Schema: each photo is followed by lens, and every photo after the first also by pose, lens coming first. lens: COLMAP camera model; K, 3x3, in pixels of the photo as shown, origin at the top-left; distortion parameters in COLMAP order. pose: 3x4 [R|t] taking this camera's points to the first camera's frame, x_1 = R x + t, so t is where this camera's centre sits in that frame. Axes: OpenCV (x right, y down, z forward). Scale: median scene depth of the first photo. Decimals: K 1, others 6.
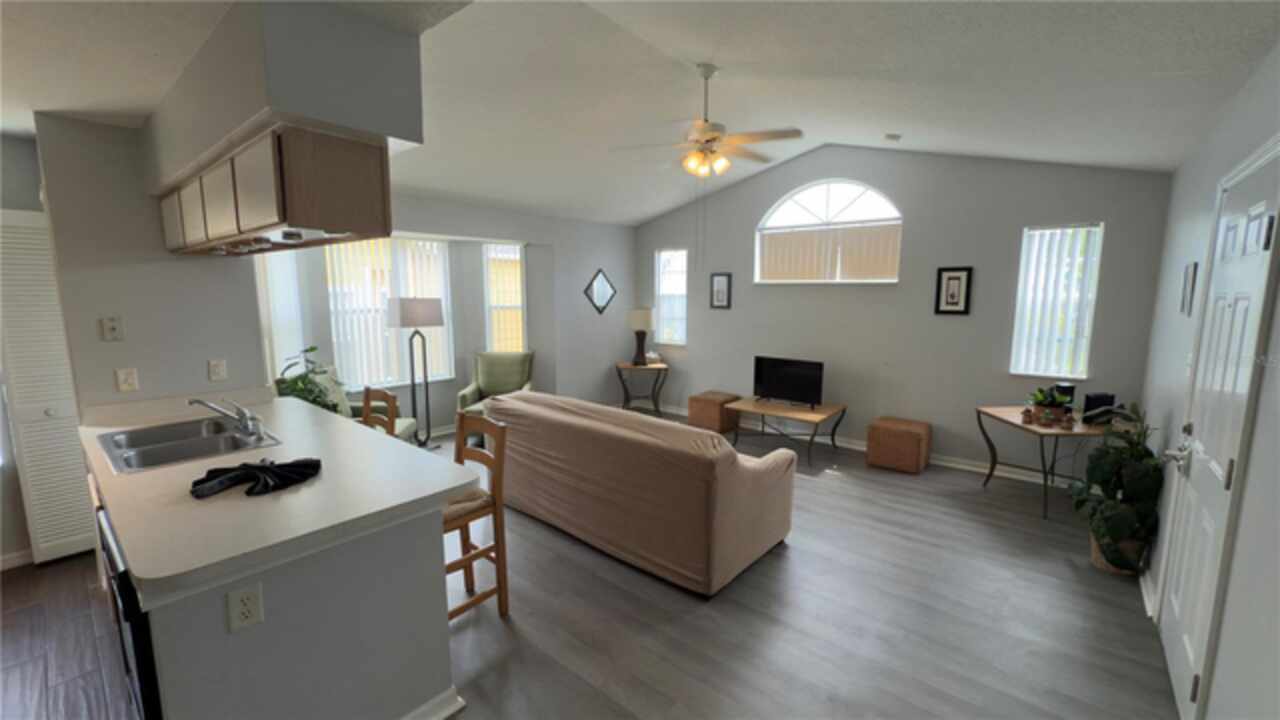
lens RADIAL K [[511.5, 0, 640.7], [0, 511.5, 359.3], [0, 0, 1]] dist [-0.001358, 0.000576]
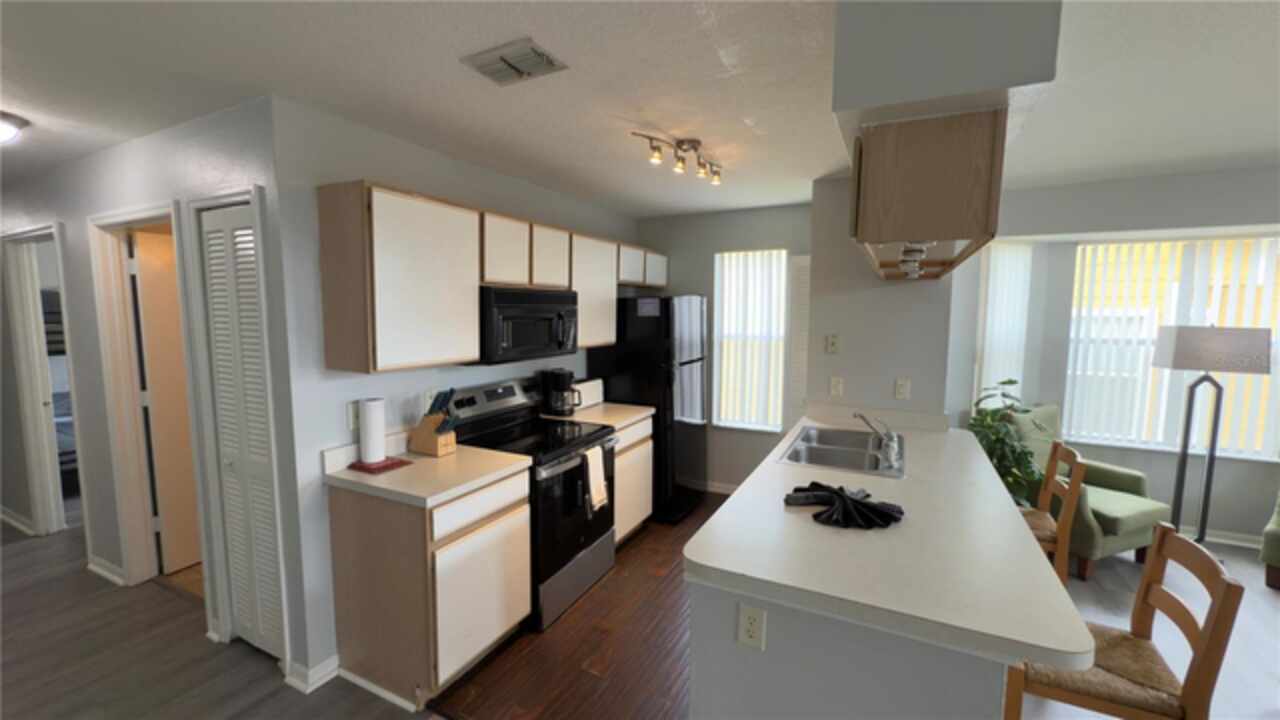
lens RADIAL K [[511.5, 0, 641.6], [0, 511.5, 359.4], [0, 0, 1]] dist [-0.001358, 0.000576]
pose [[0.228262, 0.094719, -0.968981, 0.033776], [-0.135995, 0.988601, 0.064600, -0.023160], [0.964055, 0.117031, 0.238542, 0.156823]]
